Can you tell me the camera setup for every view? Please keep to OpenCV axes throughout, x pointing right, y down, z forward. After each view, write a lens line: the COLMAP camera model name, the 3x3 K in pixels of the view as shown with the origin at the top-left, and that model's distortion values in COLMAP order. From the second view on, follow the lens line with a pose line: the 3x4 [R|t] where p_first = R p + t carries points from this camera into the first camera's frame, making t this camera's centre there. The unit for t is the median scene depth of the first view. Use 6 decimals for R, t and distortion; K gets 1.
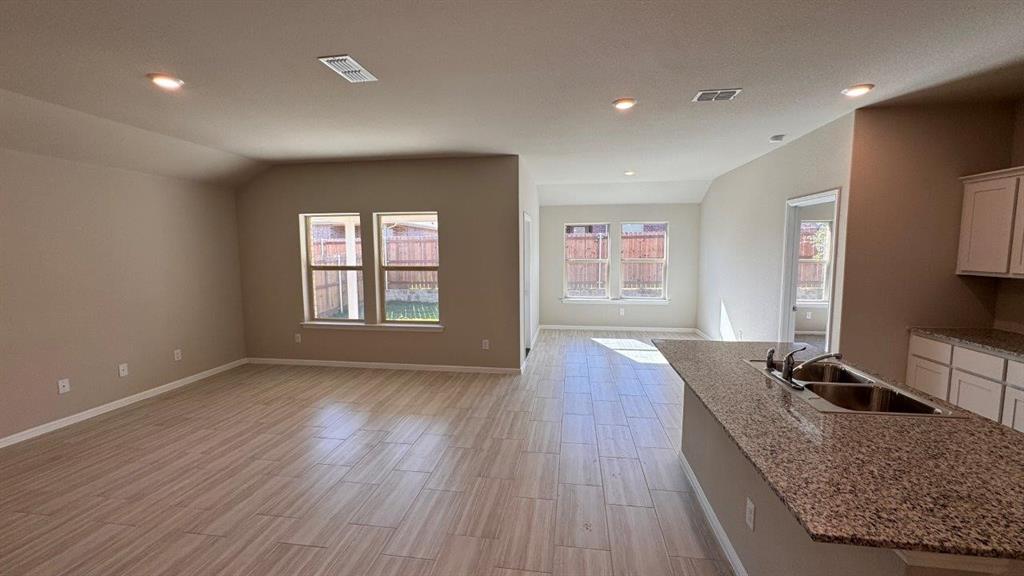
lens RADIAL K [[406.6, 0, 510.2], [0, 406.6, 286.9], [0, 0, 1]] dist [-0.002277, -0.000064]
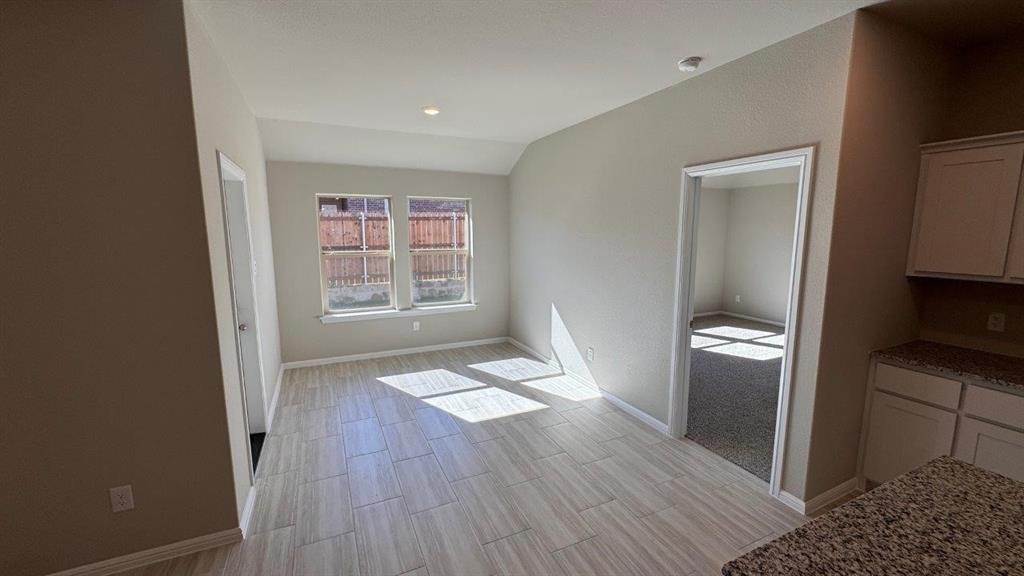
lens RADIAL K [[406.6, 0, 510.6], [0, 406.6, 286.9], [0, 0, 1]] dist [-0.002277, -0.000064]
pose [[0.829153, -0.072859, 0.554253, 0.047178], [0.048466, 0.997106, 0.058570, -0.062995], [-0.556917, -0.021701, 0.830285, 0.548005]]
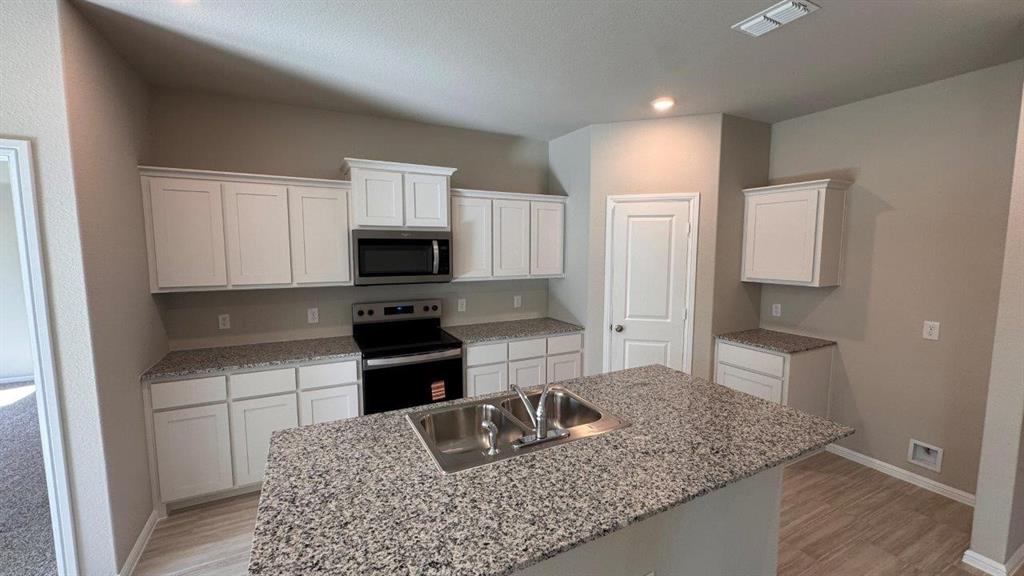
lens RADIAL K [[406.6, 0, 513.7], [0, 406.6, 287.4], [0, 0, 1]] dist [-0.002277, -0.000064]
pose [[-0.592217, -0.073684, 0.802402, 0.053972], [0.076932, 0.986091, 0.147331, -0.071814], [-0.802097, 0.148982, -0.578312, 0.625543]]
